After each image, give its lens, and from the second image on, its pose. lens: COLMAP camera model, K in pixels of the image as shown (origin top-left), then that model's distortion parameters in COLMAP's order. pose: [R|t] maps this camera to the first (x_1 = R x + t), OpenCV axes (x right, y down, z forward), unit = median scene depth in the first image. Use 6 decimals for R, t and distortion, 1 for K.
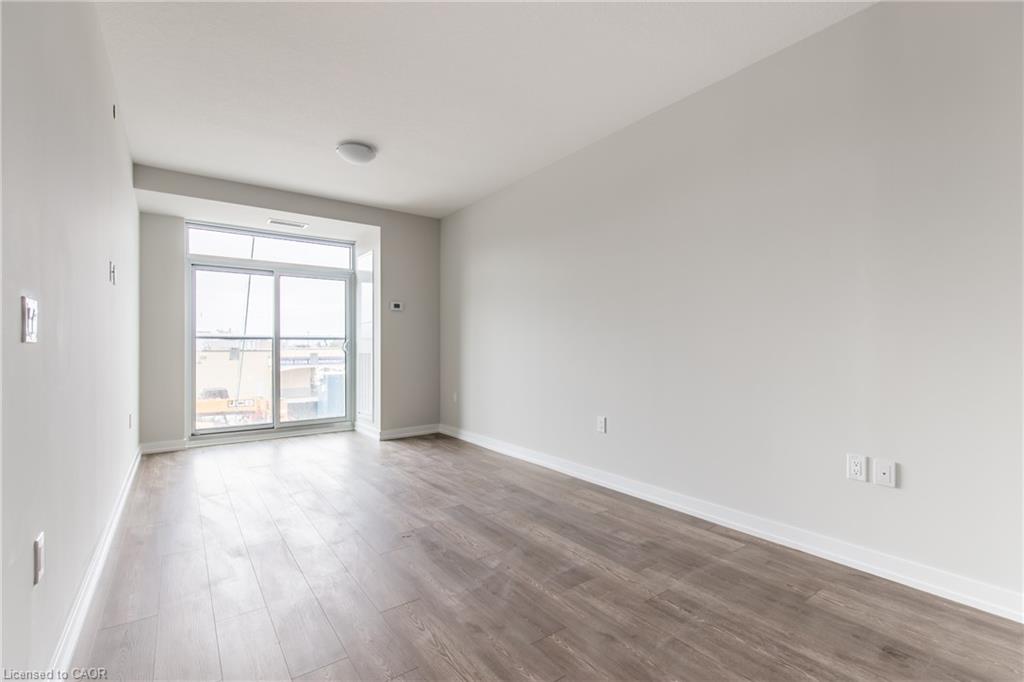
lens RADIAL K [[463.5, 0, 507.6], [0, 463.5, 352.3], [0, 0, 1]] dist [0.004067, 0.000385]
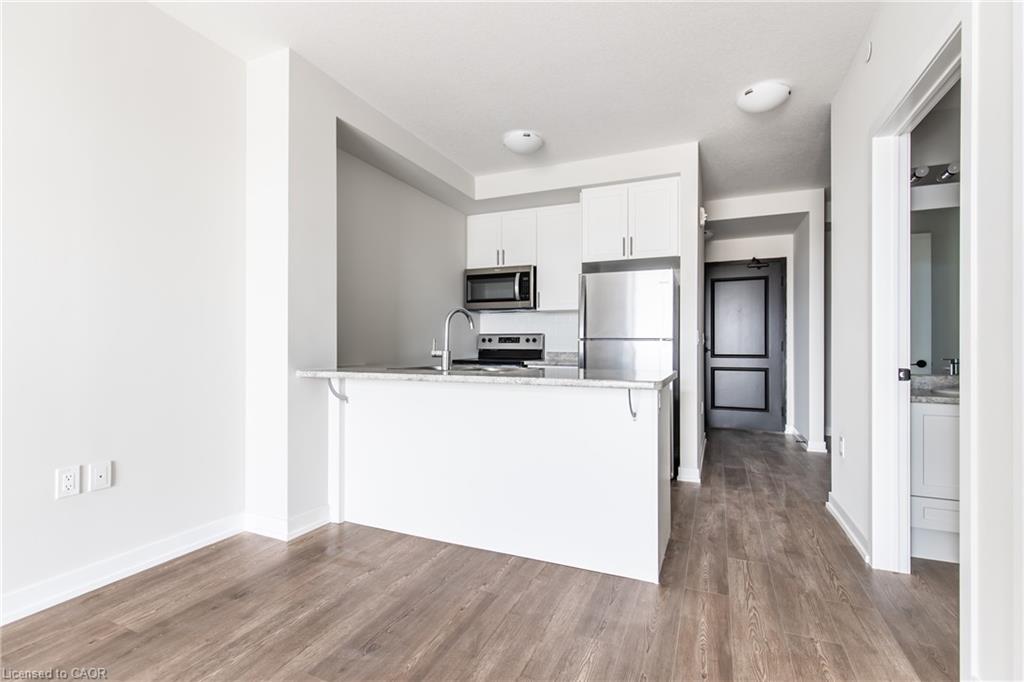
lens RADIAL K [[468.2, 0, 519.6], [0, 468.2, 338.2], [0, 0, 1]] dist [0.005303, 0.000194]
pose [[-0.521374, 0.015251, 0.853192, -0.303395], [0.011067, 0.999877, -0.011111, -0.000372], [-0.853256, 0.003649, -0.521479, 0.511086]]
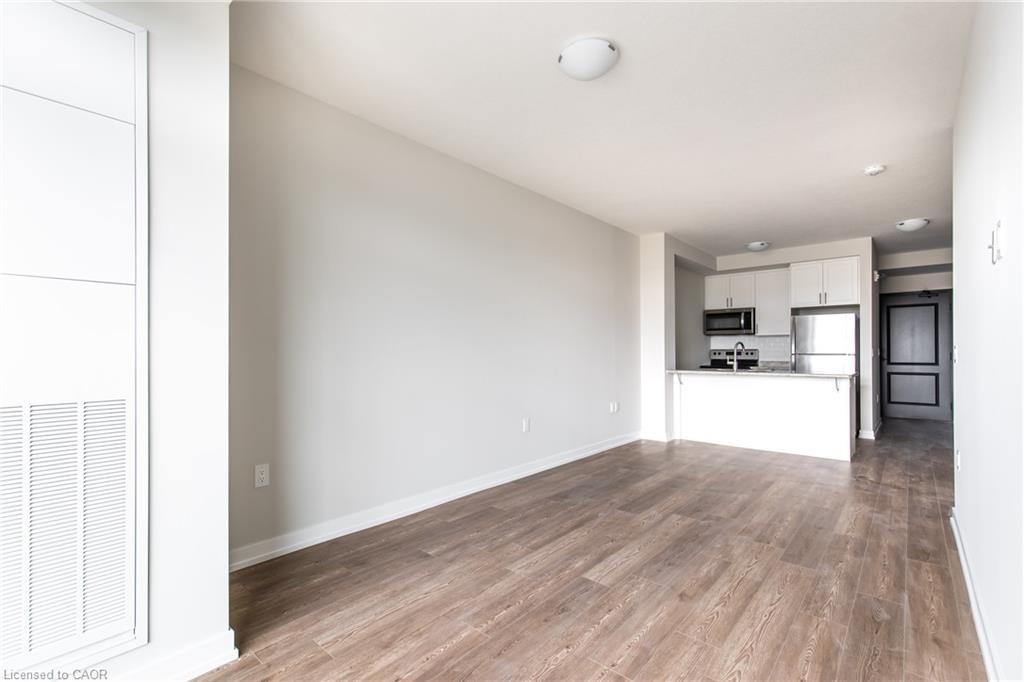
lens RADIAL K [[463.7, 0, 516.8], [0, 463.7, 343.7], [0, 0, 1]] dist [0.001148, -0.000258]
pose [[-0.240148, 0.018255, 0.970565, -1.049451], [0.015624, 0.999766, -0.014938, -0.043649], [-0.970610, 0.011577, -0.240377, 1.414162]]
